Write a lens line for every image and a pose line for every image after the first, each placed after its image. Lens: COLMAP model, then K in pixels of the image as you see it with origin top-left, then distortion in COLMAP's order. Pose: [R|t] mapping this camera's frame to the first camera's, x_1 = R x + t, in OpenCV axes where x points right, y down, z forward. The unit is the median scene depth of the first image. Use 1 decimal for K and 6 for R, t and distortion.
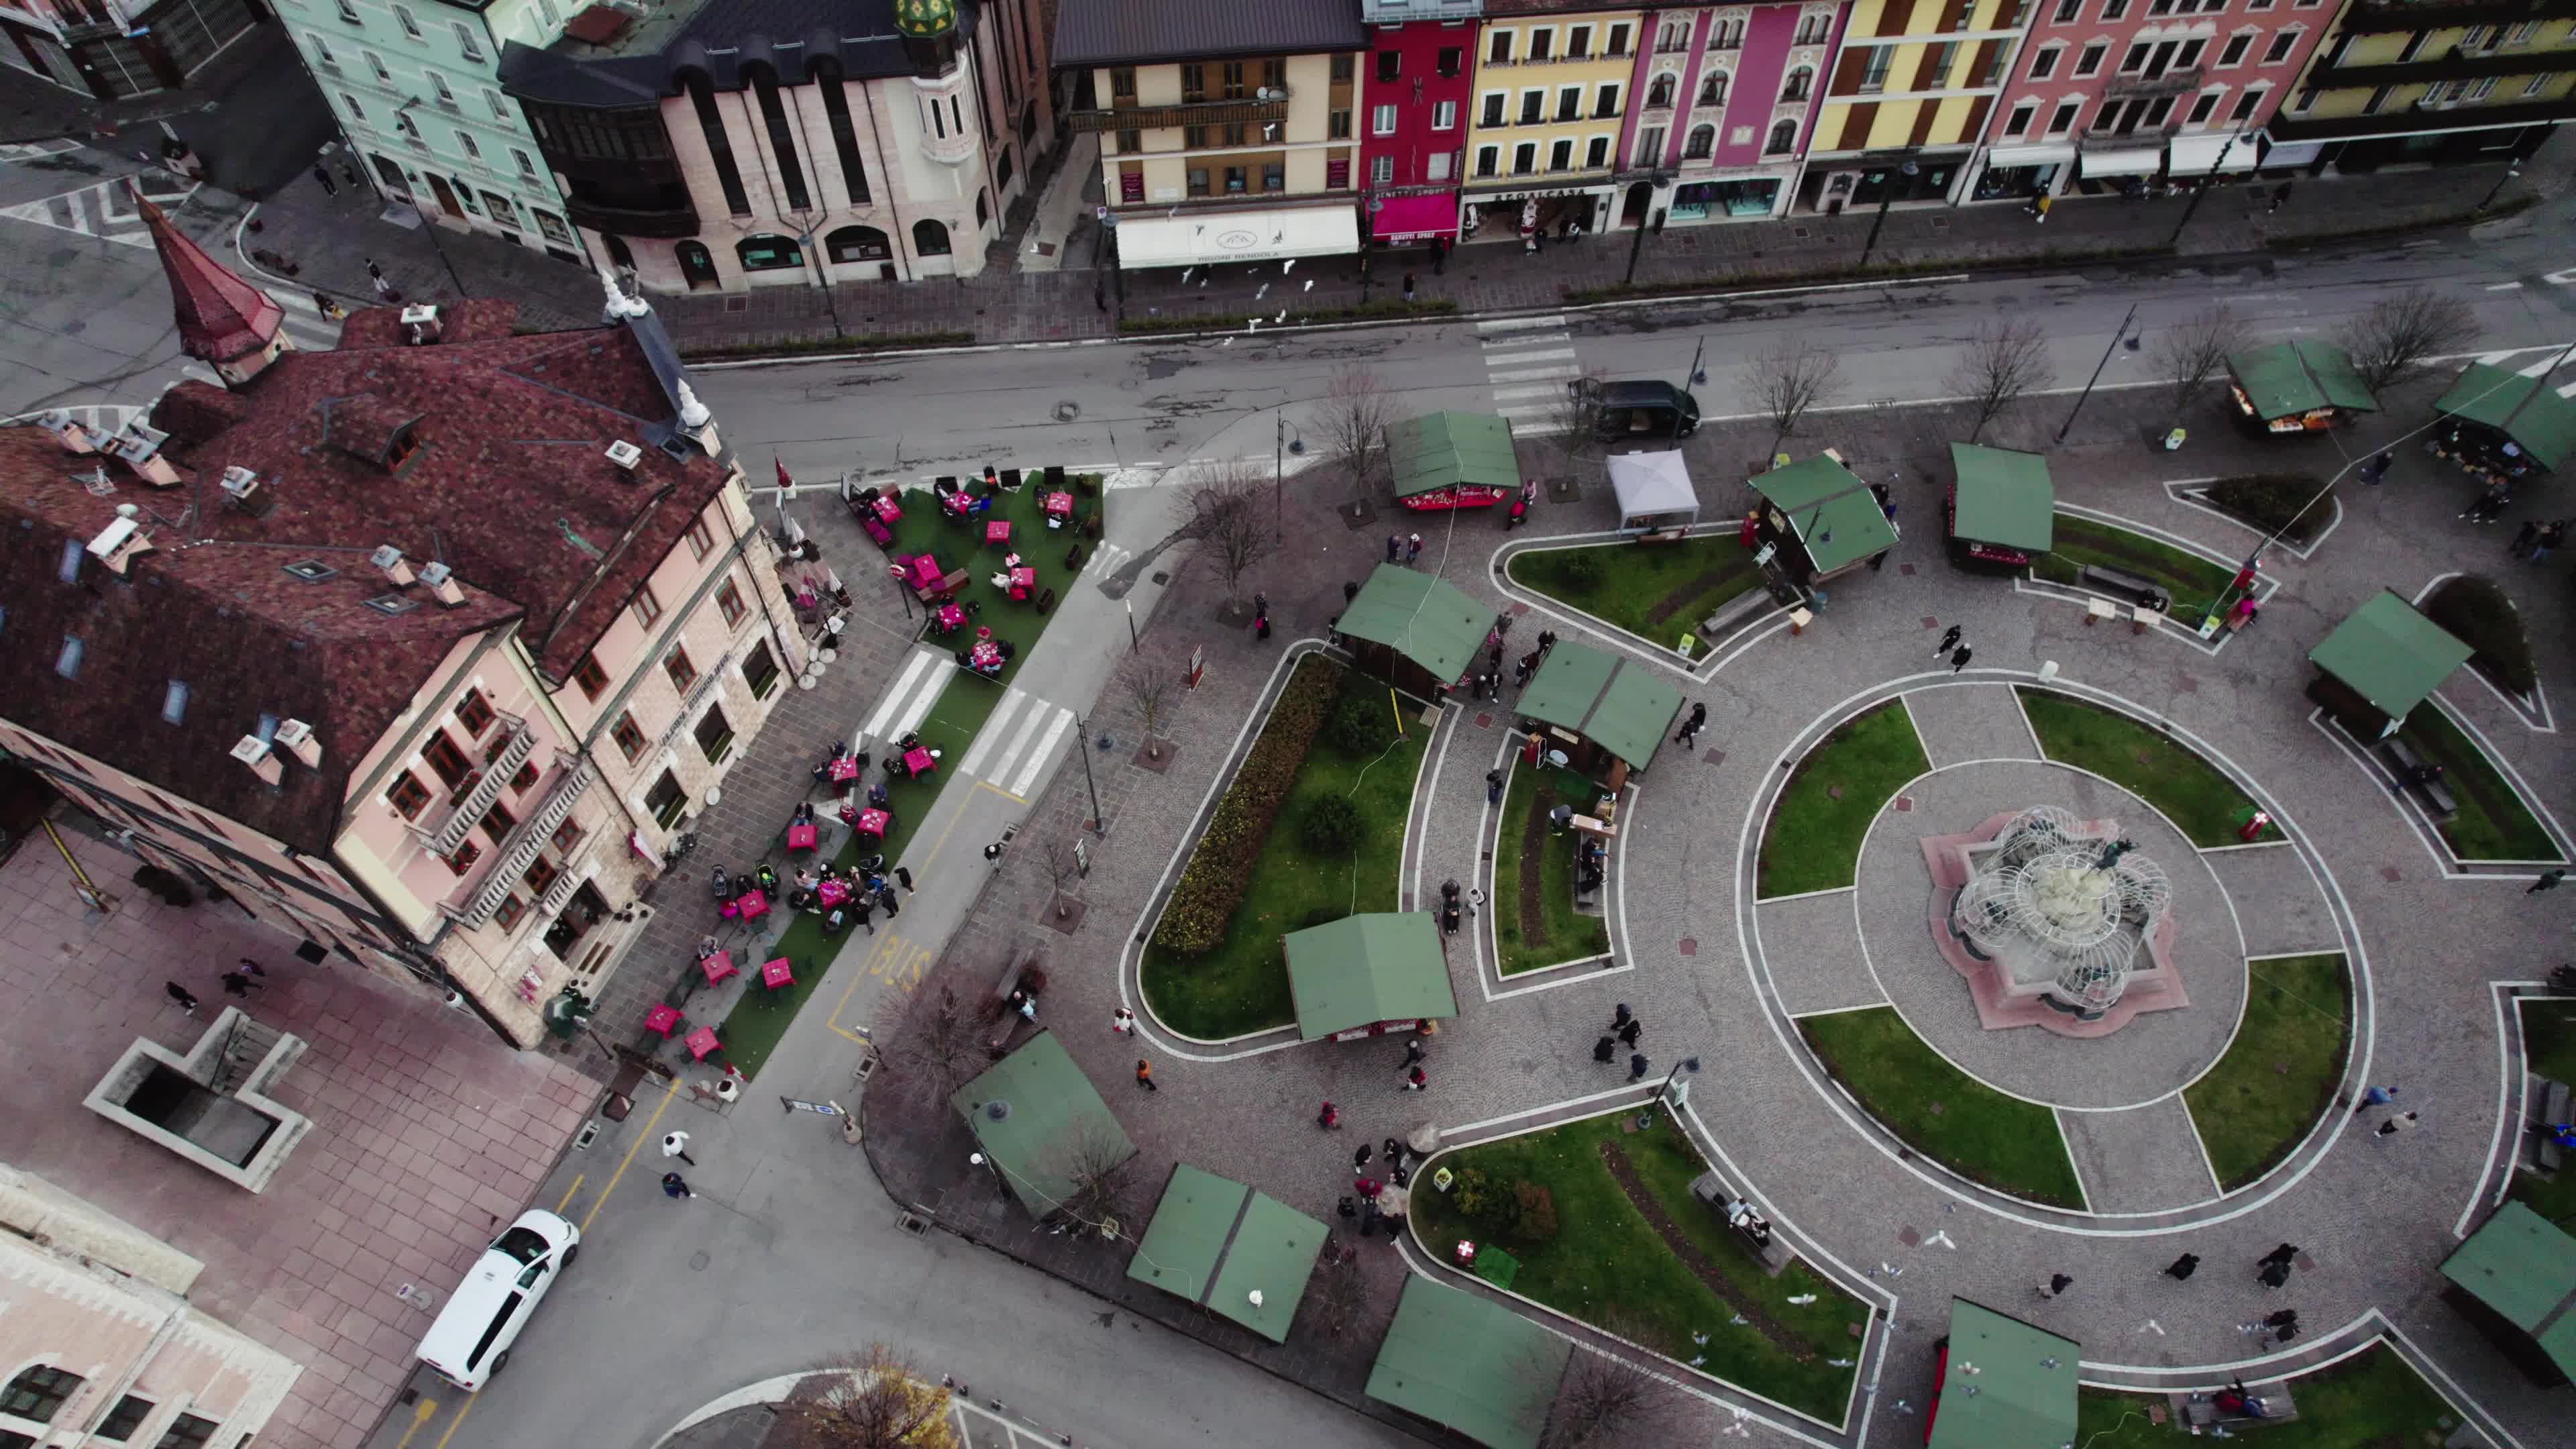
lens RADIAL K [[1671.5, 0, 1282.5], [0, 1671.5, 729.5], [0, 0, 1]] dist [-0.088845, 0.079909]
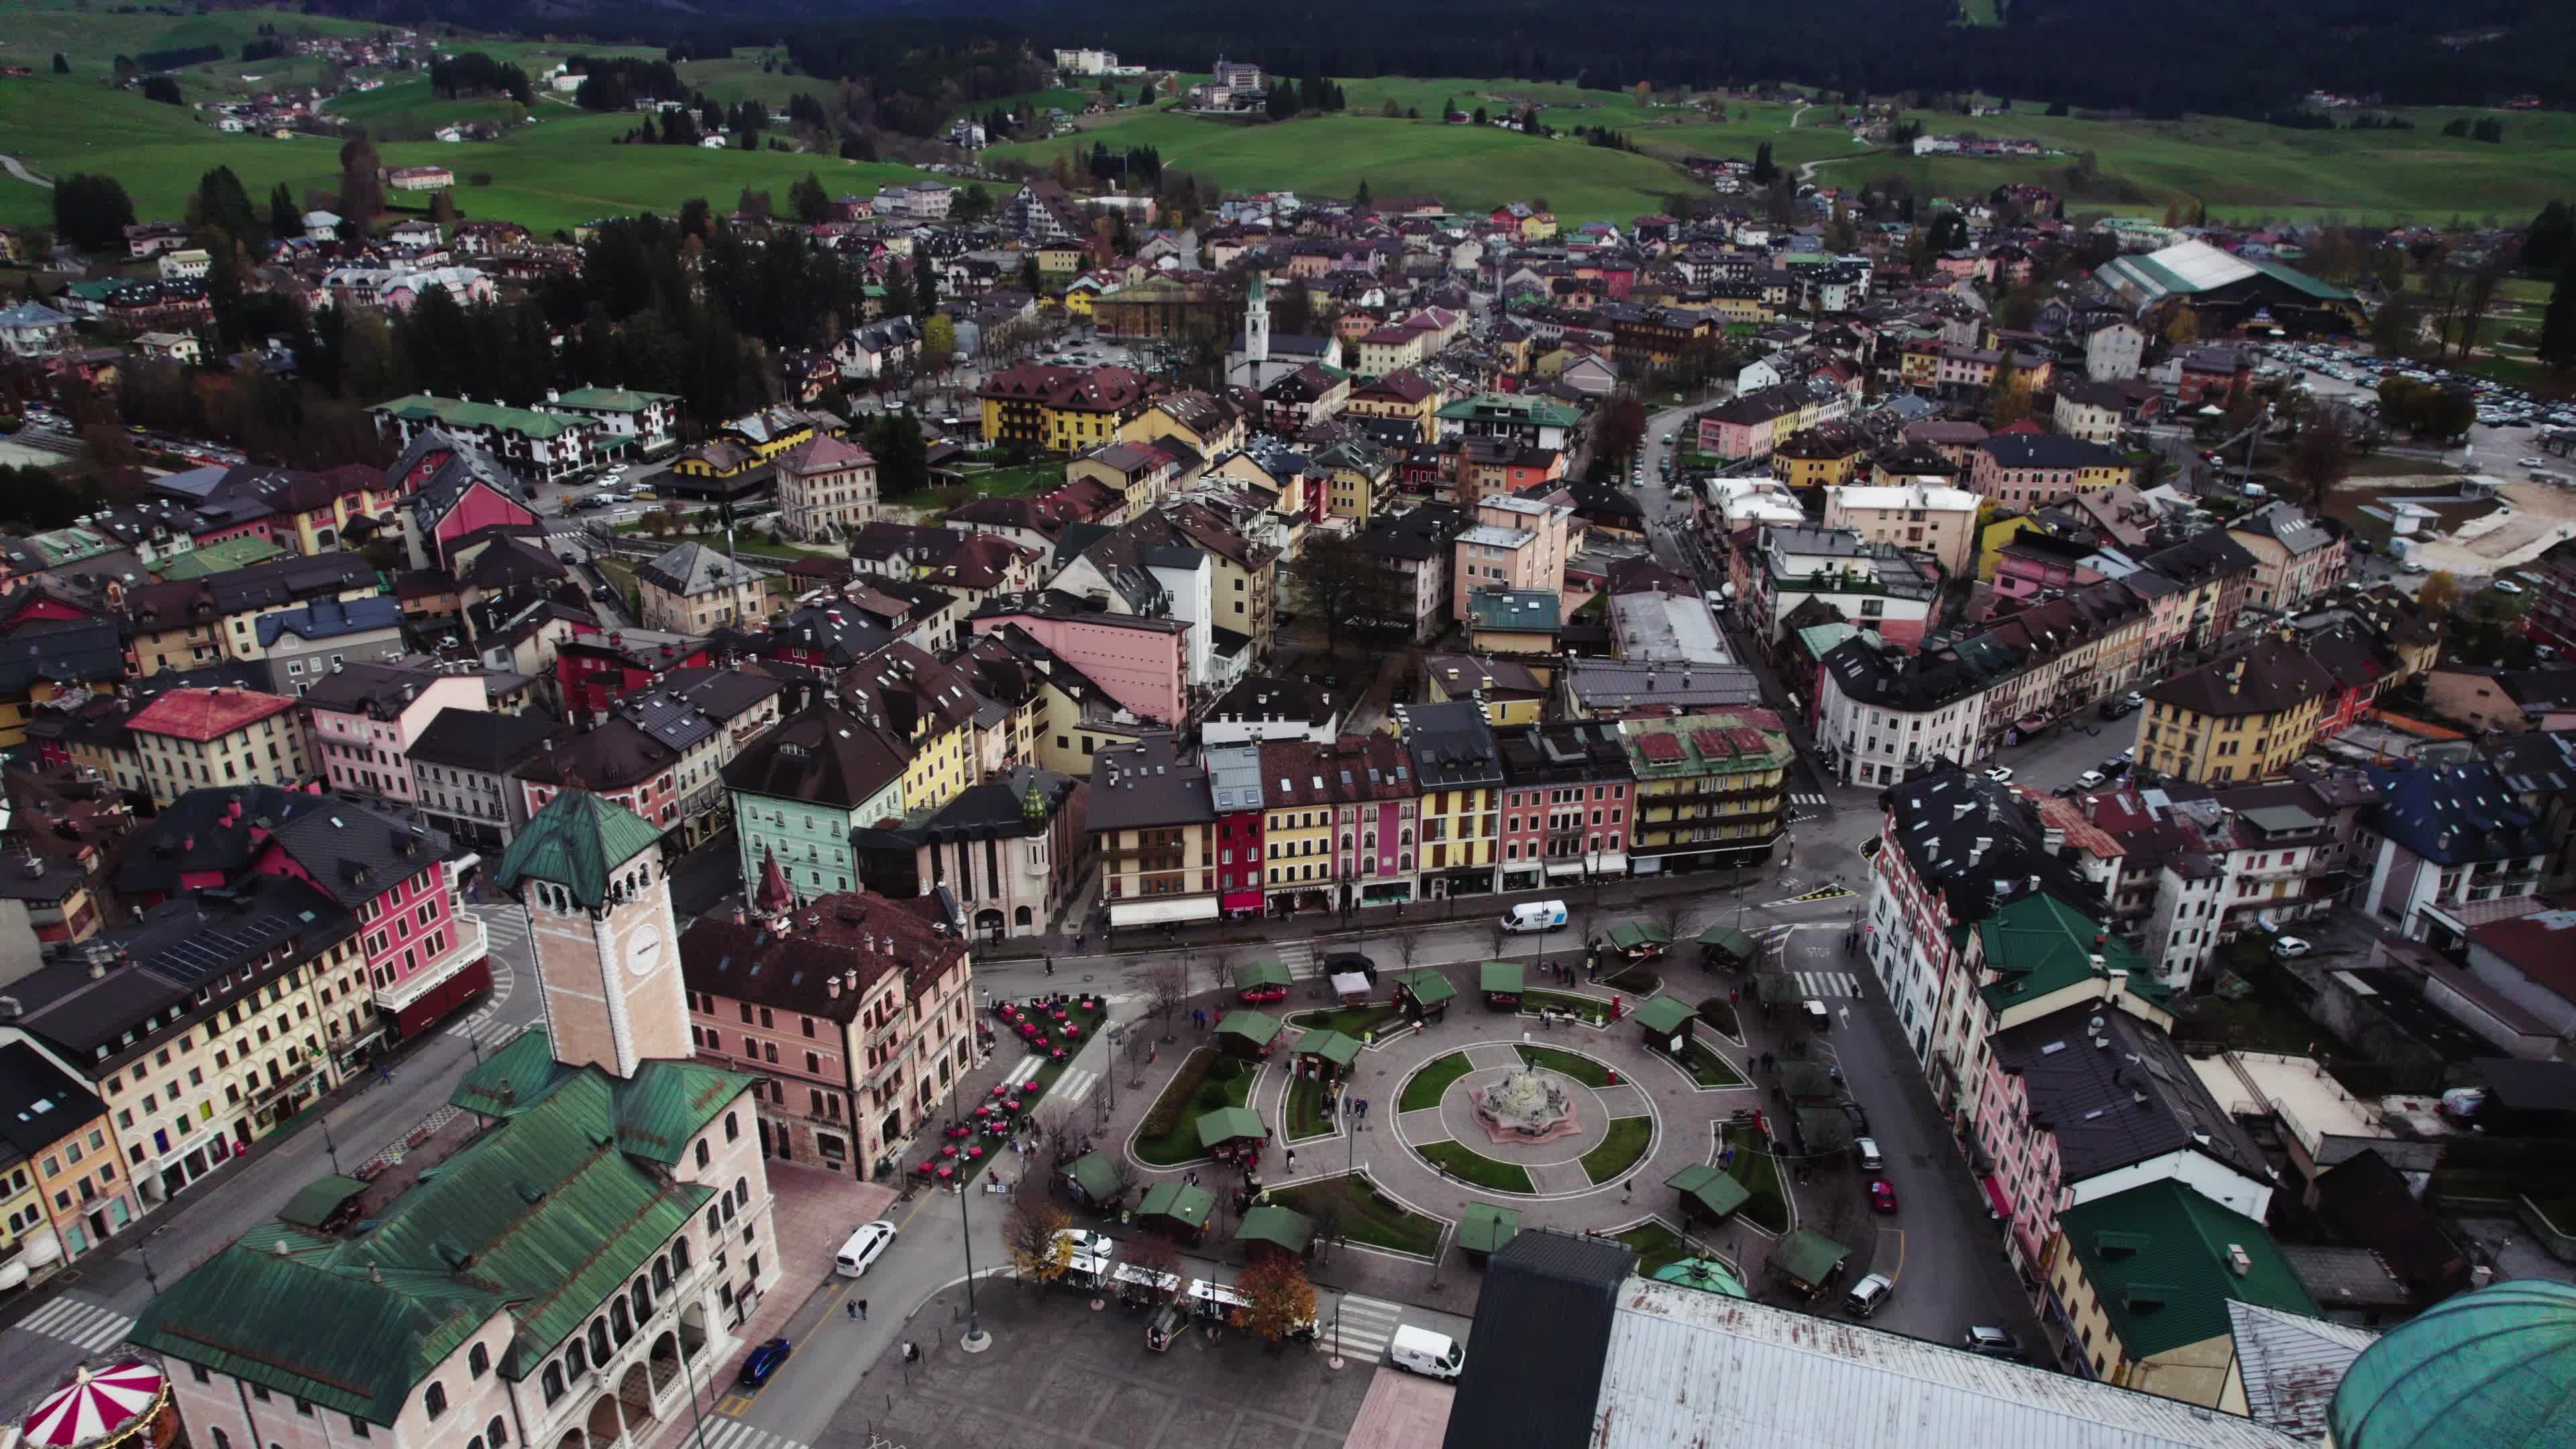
lens RADIAL K [[1664.3, 0, 1278.5], [0, 1664.3, 729.4], [0, 0, 1]] dist [-0.074203, 0.059870]
pose [[0.997157, -0.029780, 0.069224, -0.021785], [0.063988, 0.819805, -0.569056, 0.830544], [-0.039804, 0.571868, 0.819379, -1.025991]]
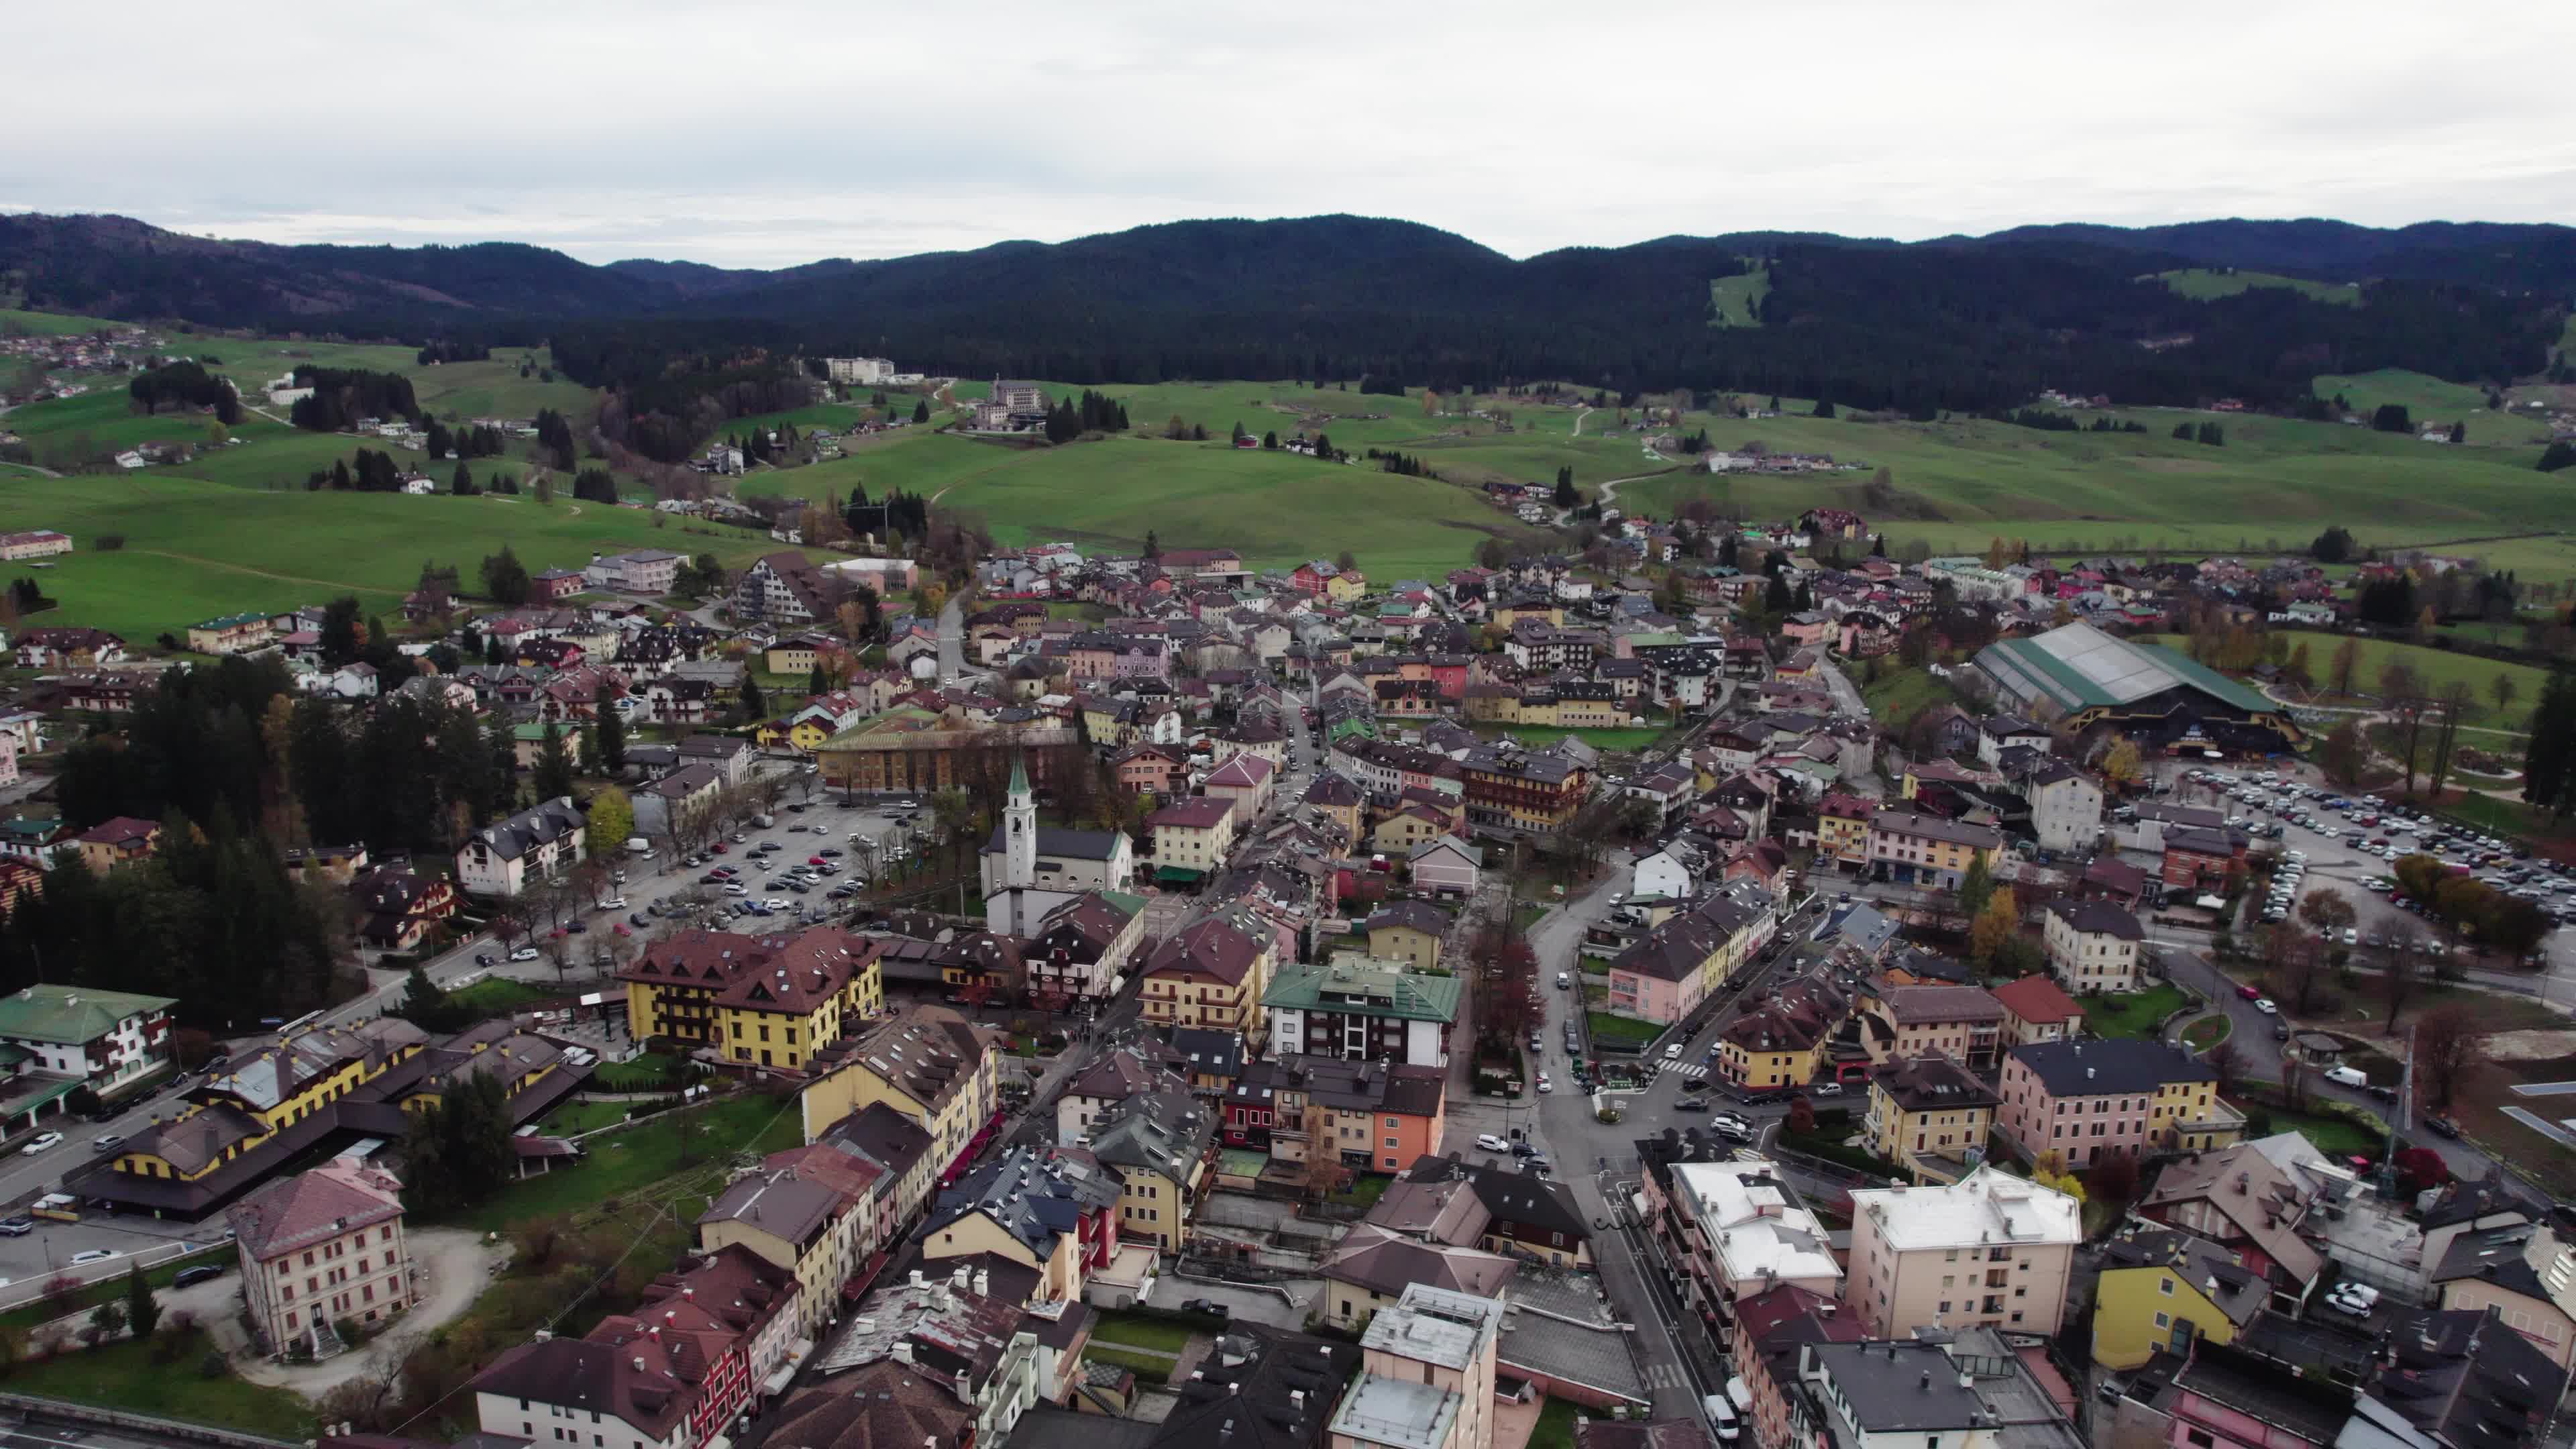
lens RADIAL K [[1664.3, 0, 1278.5], [0, 1664.3, 729.4], [0, 0, 1]] dist [-0.074203, 0.059870]
pose [[0.979900, -0.045371, 0.194263, 0.175007], [0.167238, 0.717716, -0.675955, -0.704979], [-0.108757, 0.694856, 0.710877, -0.495681]]
